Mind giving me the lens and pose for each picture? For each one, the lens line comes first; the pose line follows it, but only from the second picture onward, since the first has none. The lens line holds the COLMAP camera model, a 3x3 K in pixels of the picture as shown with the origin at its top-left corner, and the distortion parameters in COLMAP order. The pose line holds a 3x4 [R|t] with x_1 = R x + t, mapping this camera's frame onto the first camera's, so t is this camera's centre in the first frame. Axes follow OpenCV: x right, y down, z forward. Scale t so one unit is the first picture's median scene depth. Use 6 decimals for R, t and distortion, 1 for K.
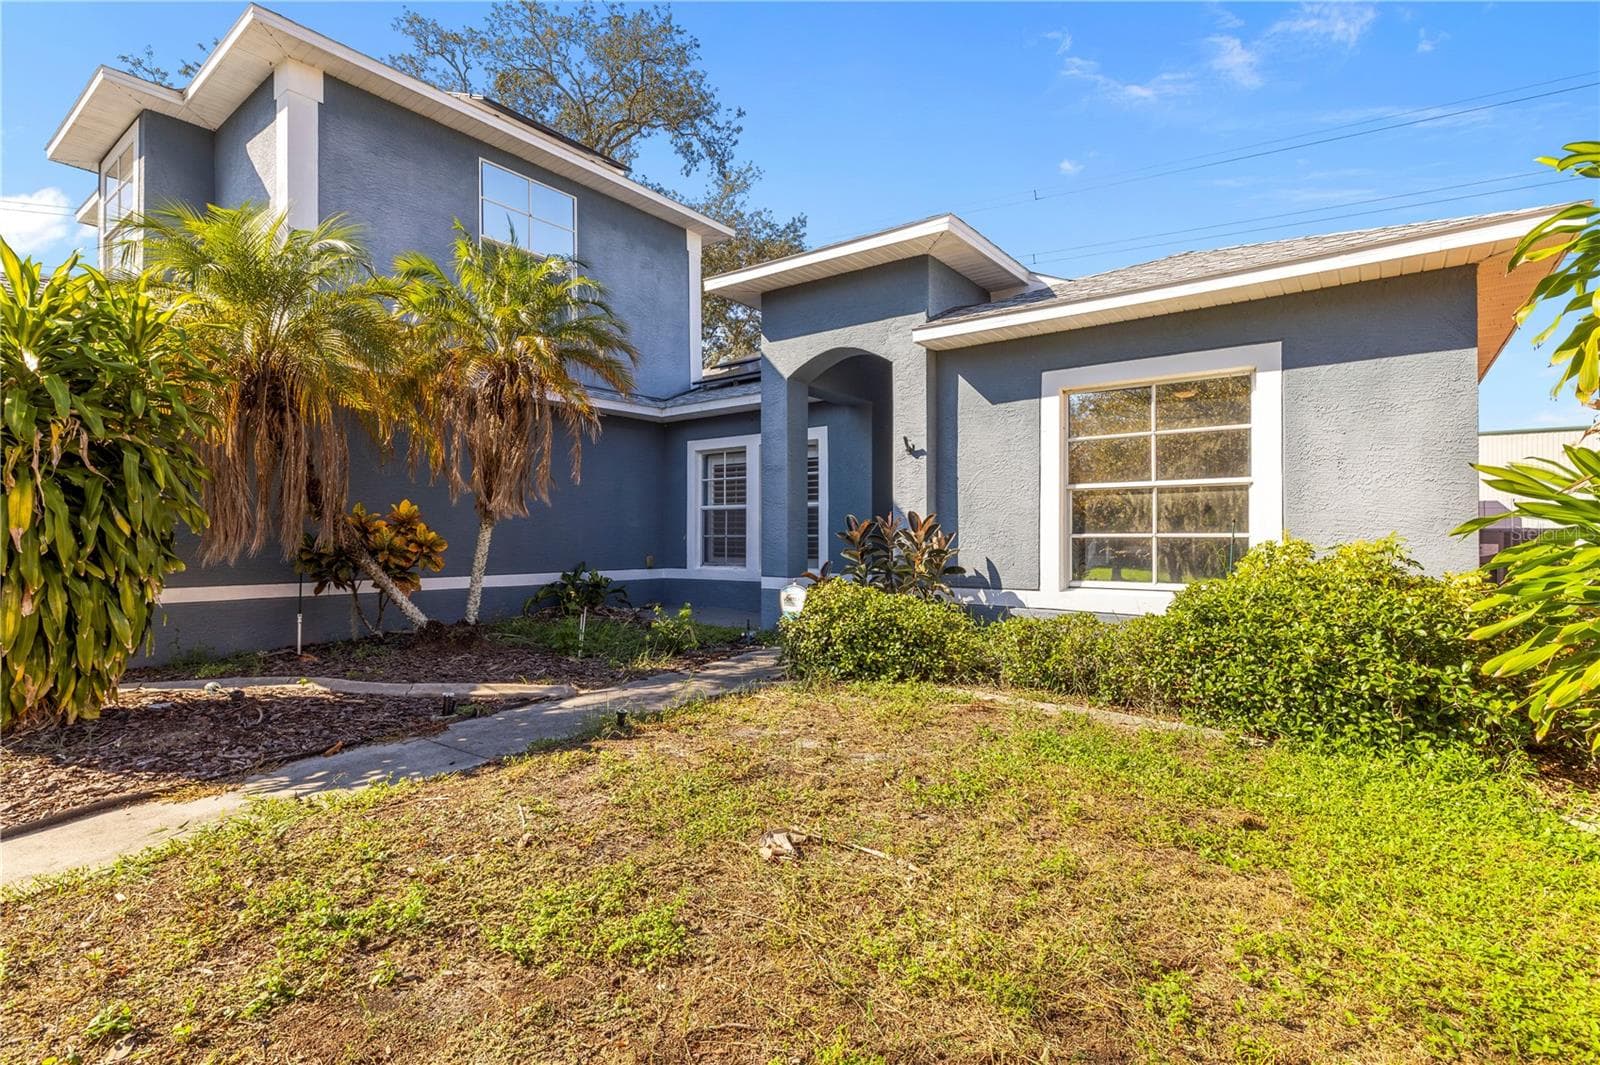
lens RADIAL K [[783.0, 0, 802.8], [0, 783.0, 527.2], [0, 0, 1]] dist [0.001935, 0.000249]
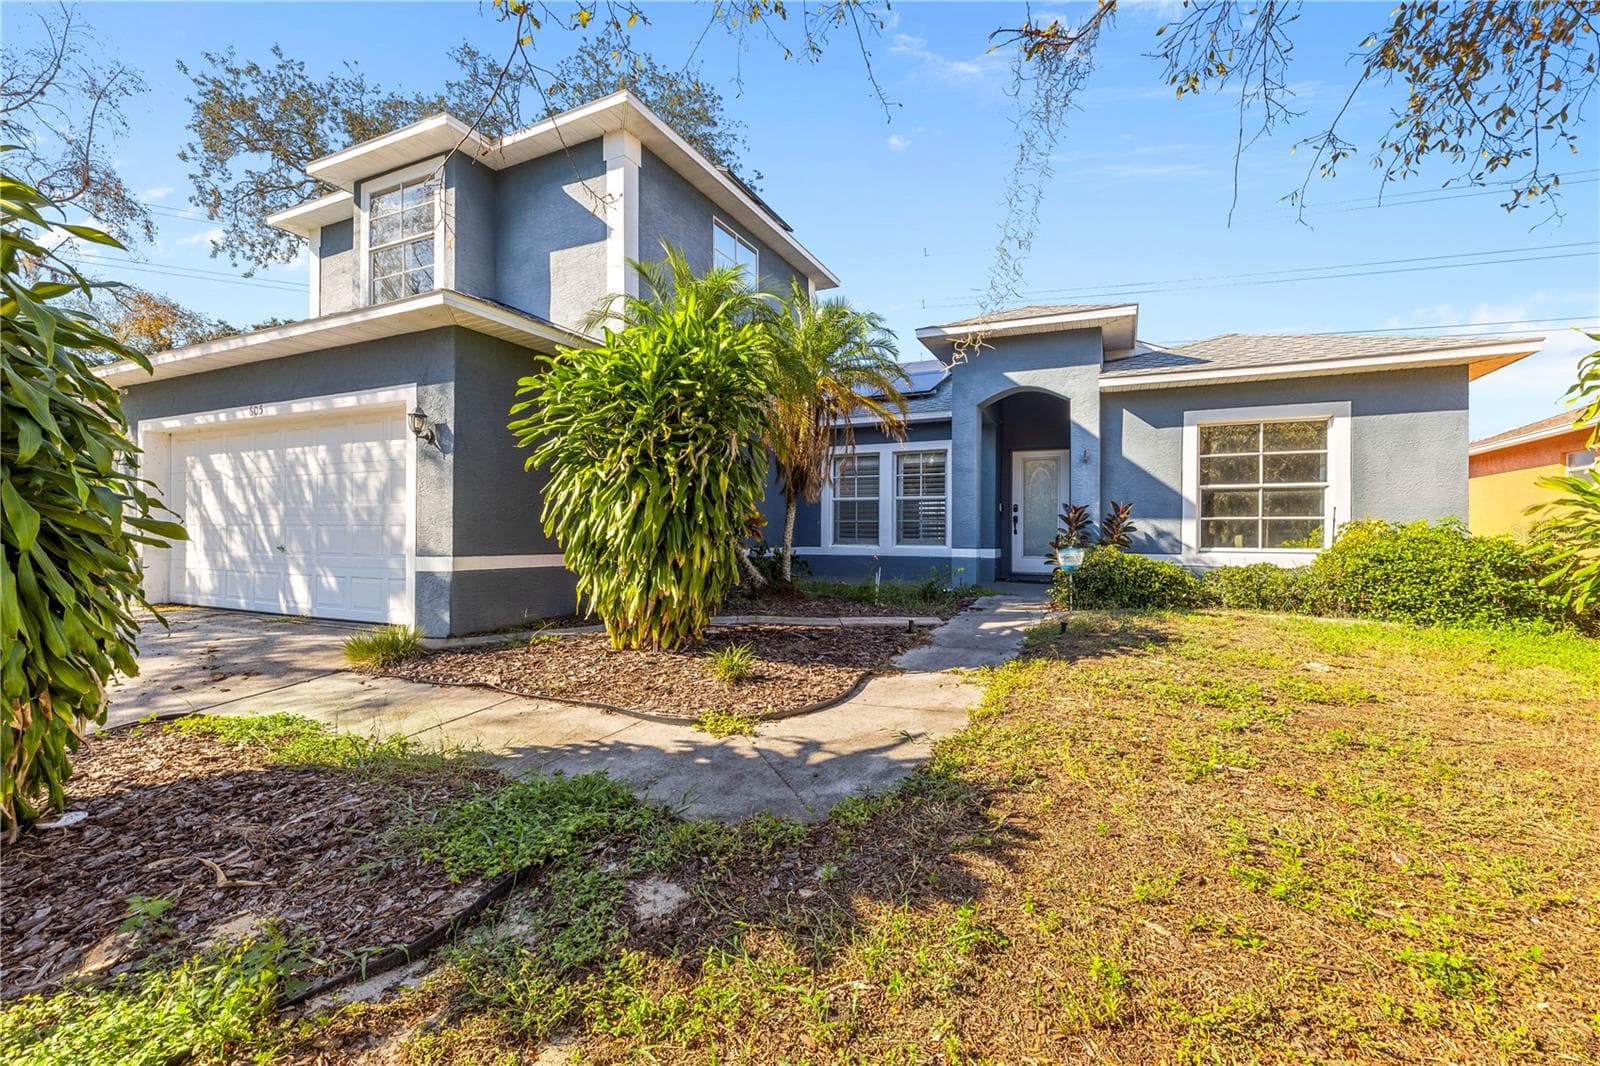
lens RADIAL K [[698.0, 0, 801.5], [0, 698.0, 530.0], [0, 0, 1]] dist [-0.001215, 0.000335]
pose [[0.975632, 0.006631, 0.219315, -0.741866], [-0.008131, 0.999949, 0.005938, 0.032830], [-0.219264, -0.007576, 0.975636, -0.166215]]
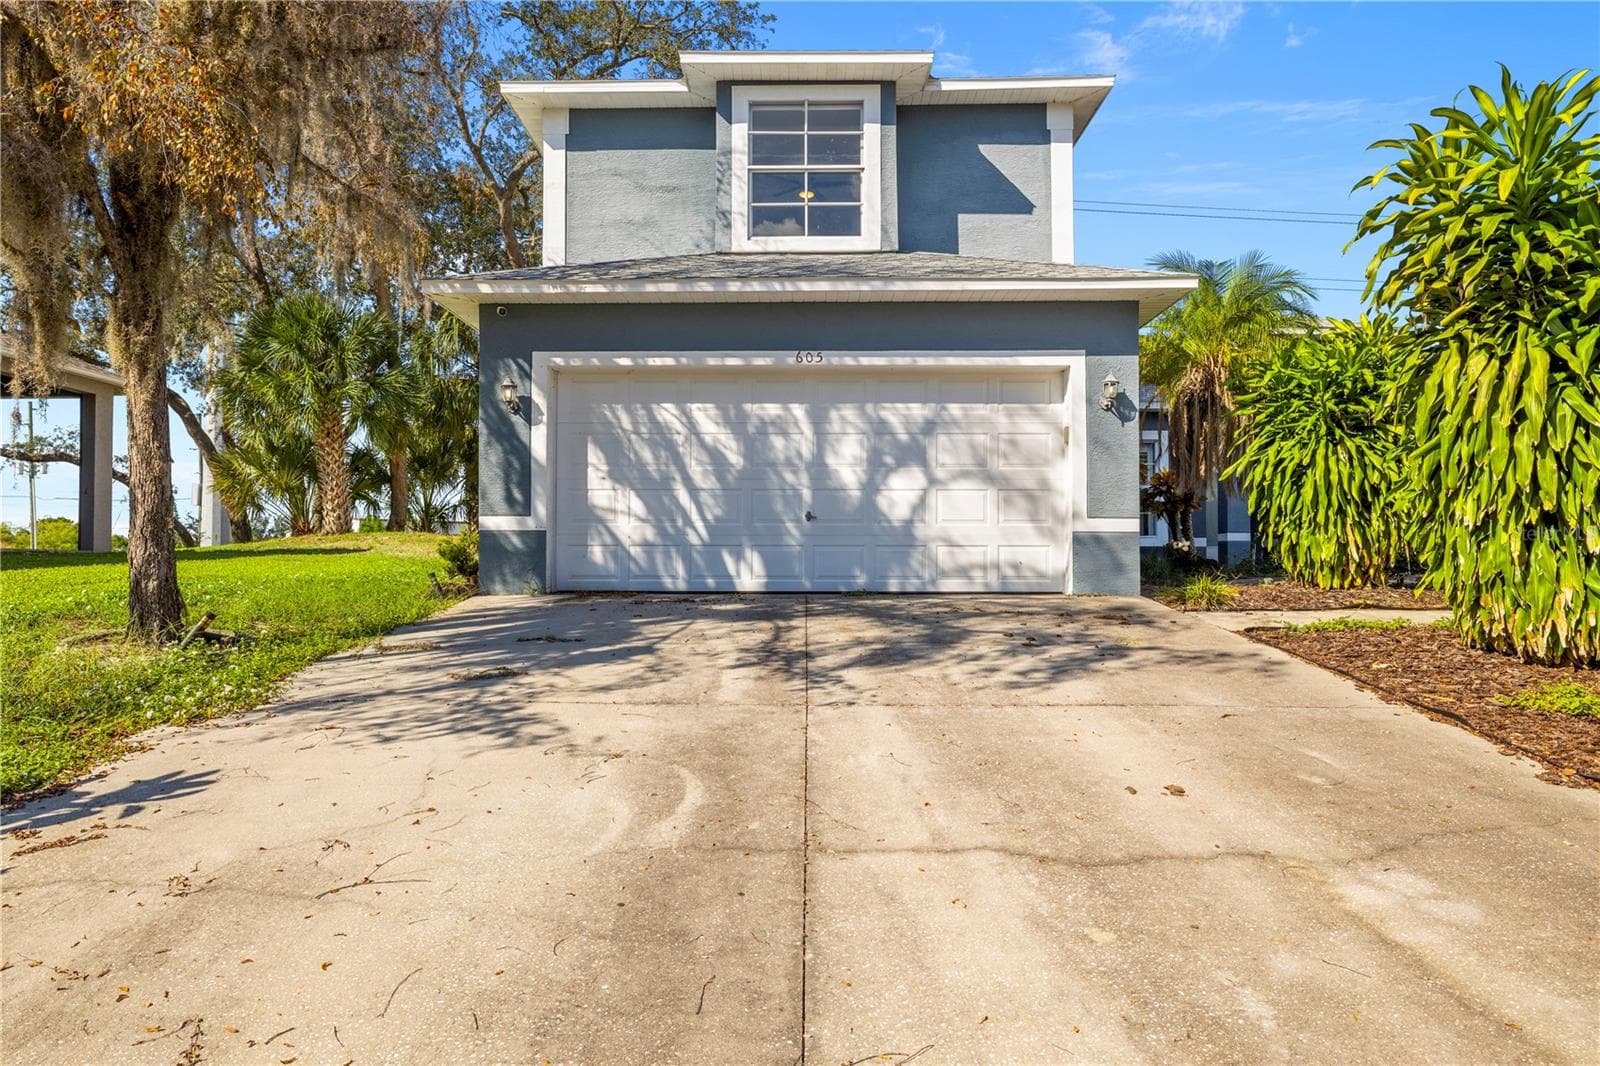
lens RADIAL K [[955.3, 0, 798.9], [0, 955.3, 552.5], [0, 0, 1]] dist [-0.002108, -0.000275]
pose [[0.792288, 0.003888, 0.610135, -2.343514], [-0.009968, 0.999929, 0.006573, 0.129296], [-0.610066, -0.011290, 0.792270, 0.082995]]
